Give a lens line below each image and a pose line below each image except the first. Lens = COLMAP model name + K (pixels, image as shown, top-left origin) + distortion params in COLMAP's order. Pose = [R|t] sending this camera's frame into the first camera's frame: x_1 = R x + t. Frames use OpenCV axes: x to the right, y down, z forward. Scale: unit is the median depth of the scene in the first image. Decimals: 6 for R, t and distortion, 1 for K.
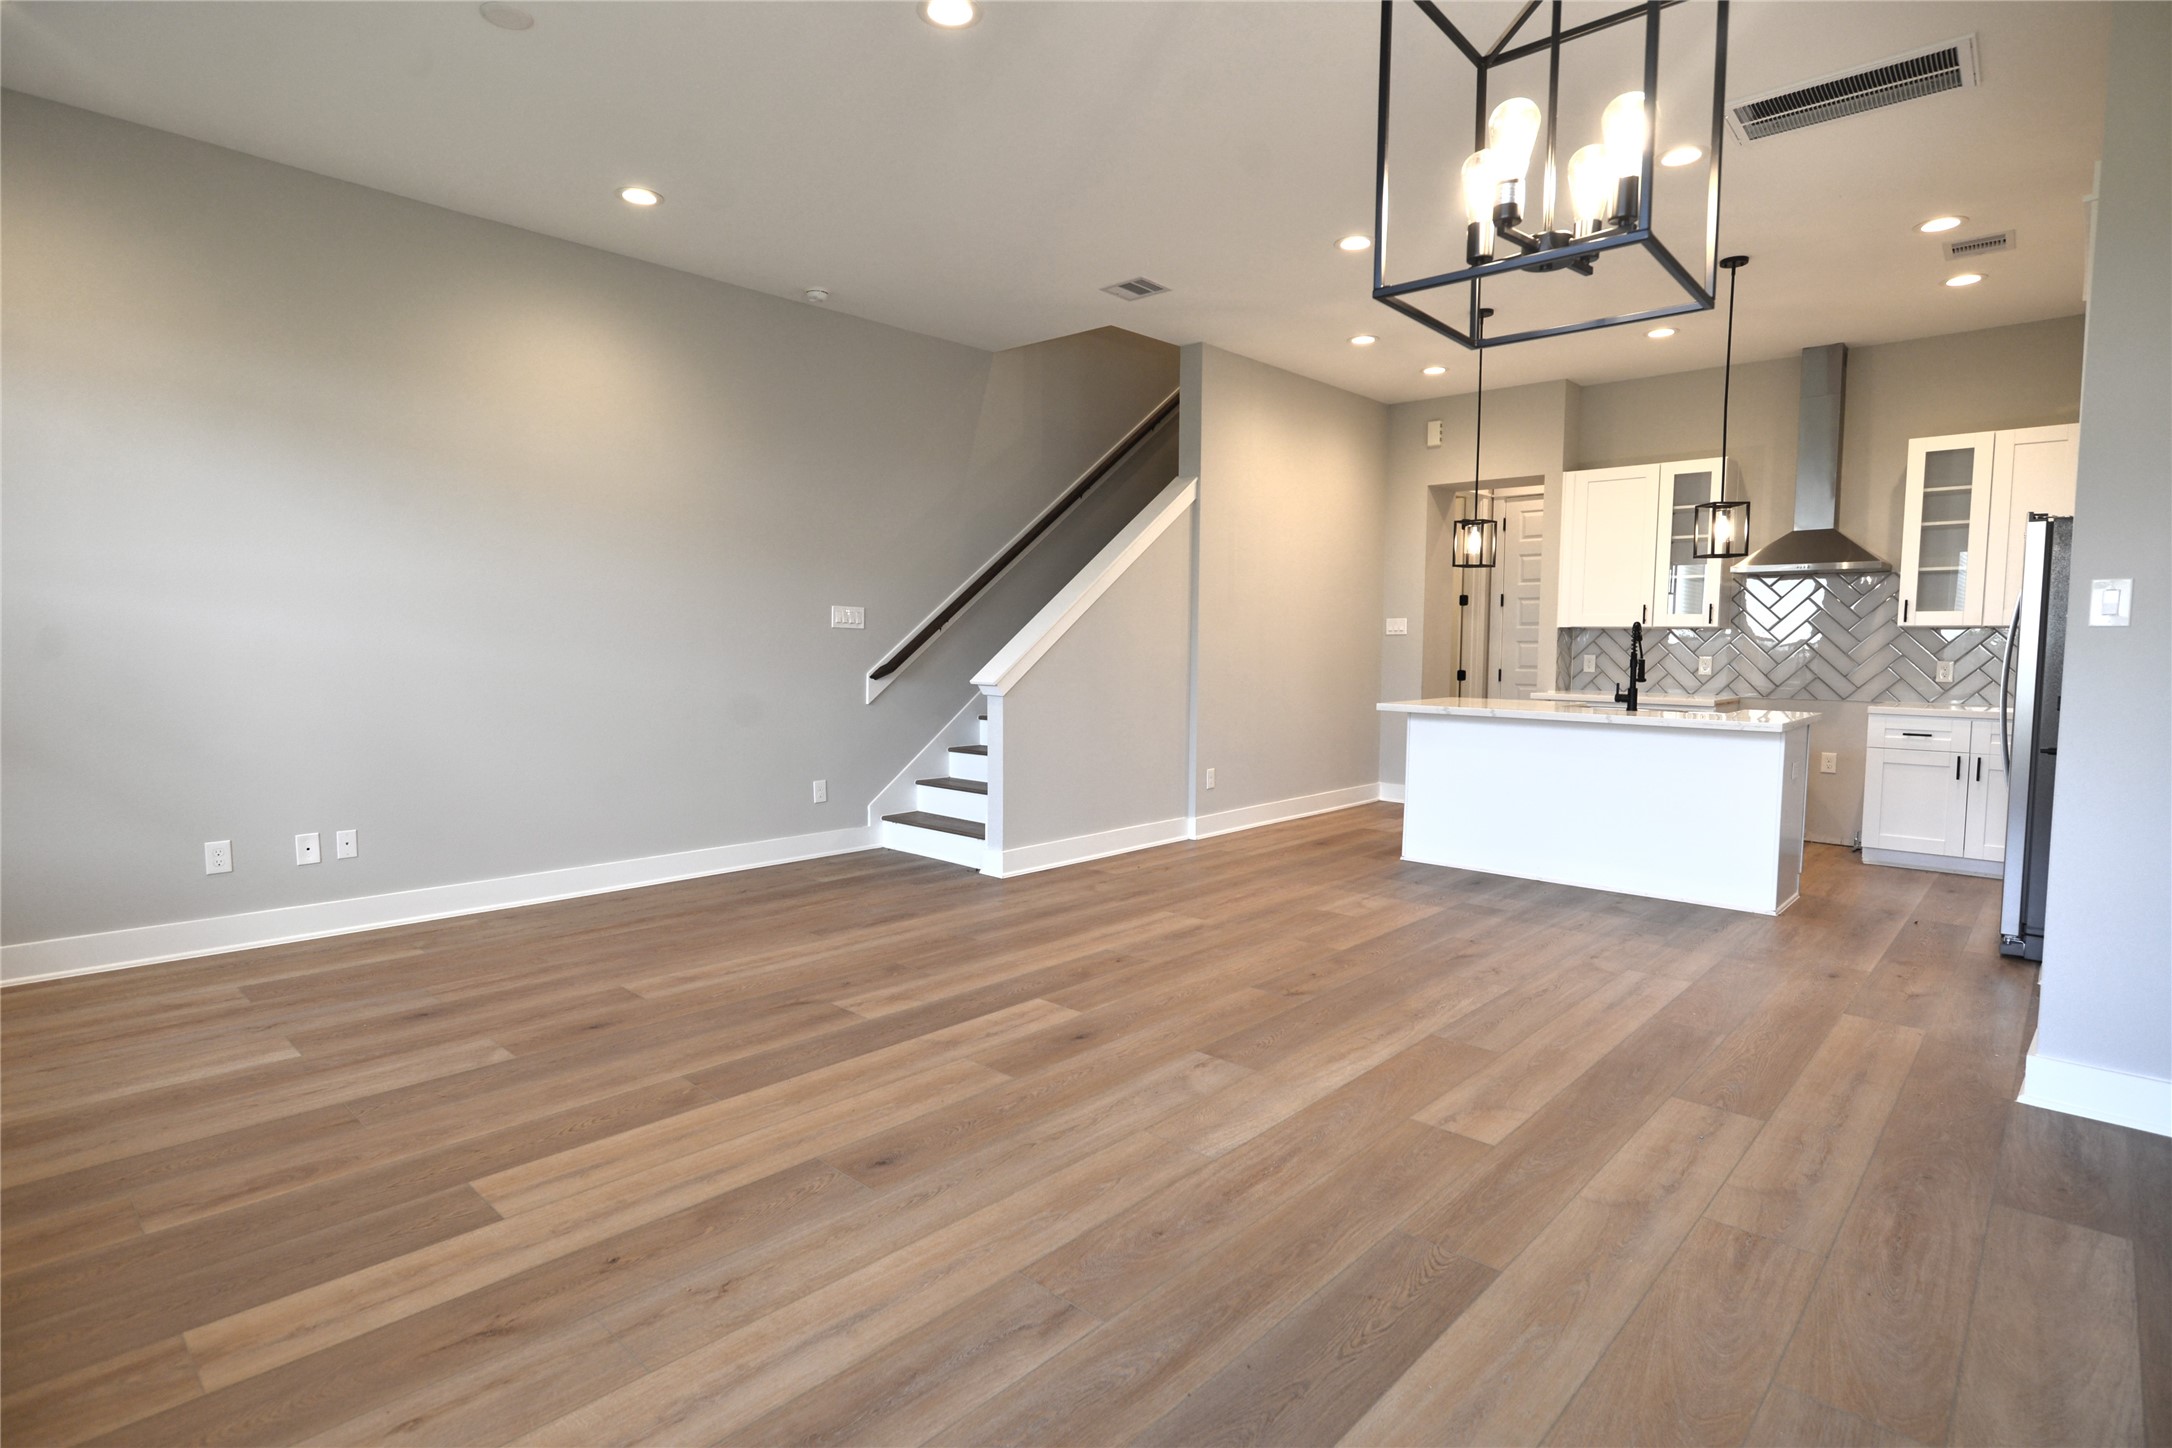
lens RADIAL K [[1096.4, 0, 1082.4], [0, 1096.4, 726.9], [0, 0, 1]] dist [-0.008843, 0.001815]
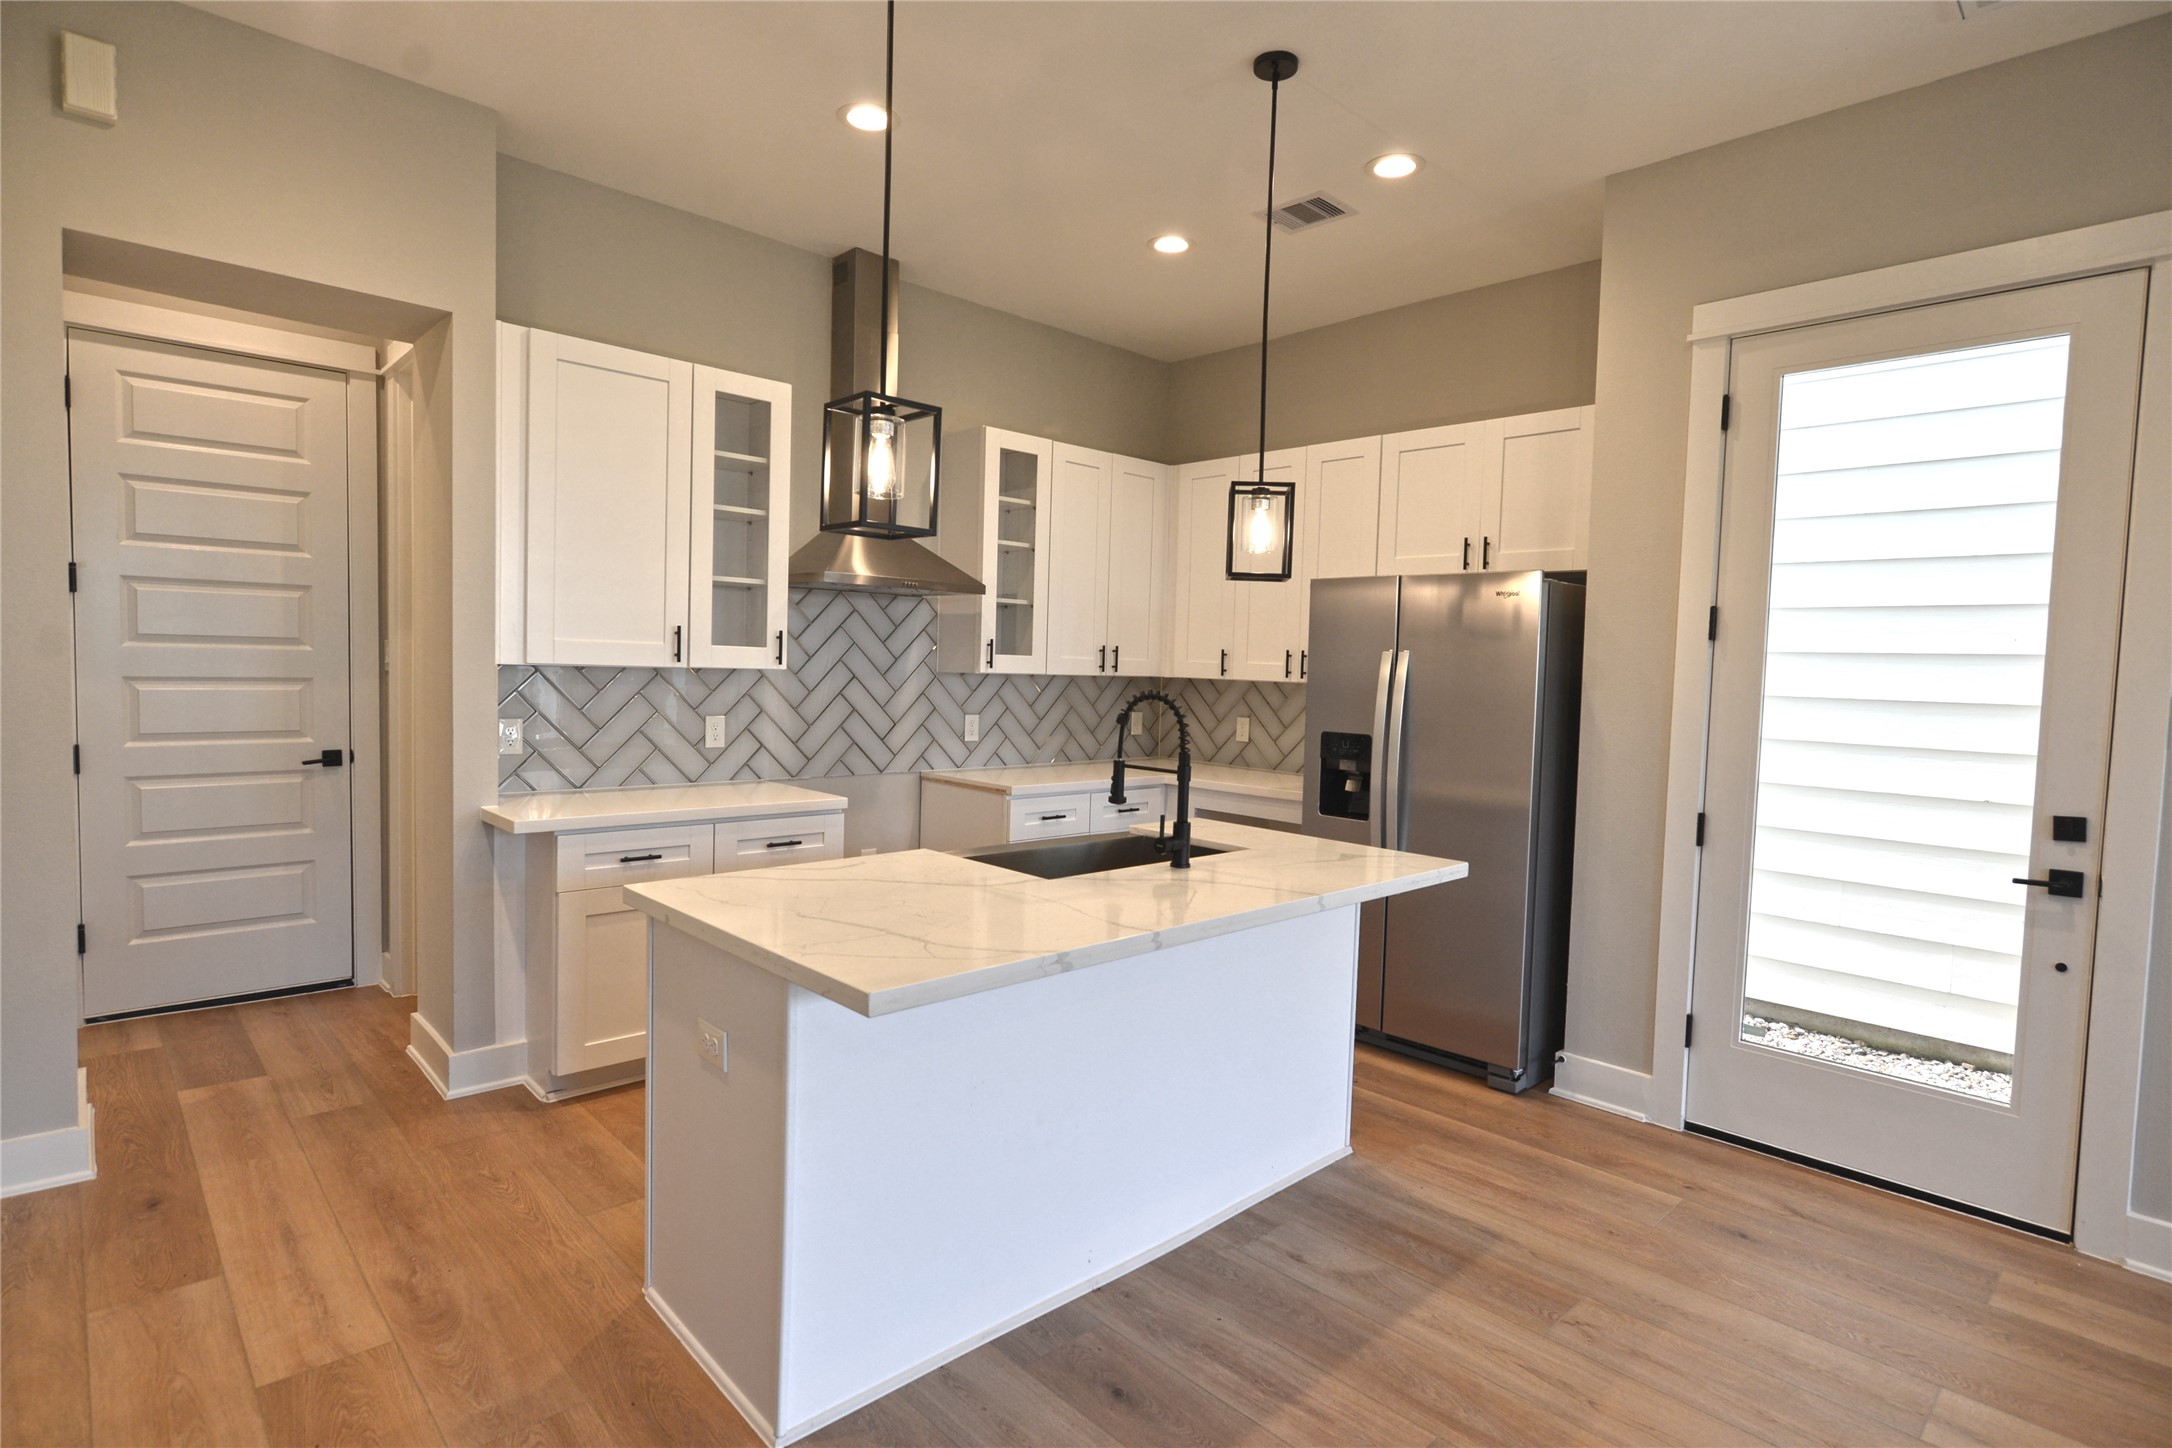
lens RADIAL K [[1096.4, 0, 1083.1], [0, 1096.4, 712.7], [0, 0, 1]] dist [-0.008843, 0.001815]
pose [[0.055612, -0.050166, 0.997191, -0.005530], [0.047557, 0.997737, 0.047541, -0.158485], [-0.997319, 0.044779, 0.057872, 1.435319]]
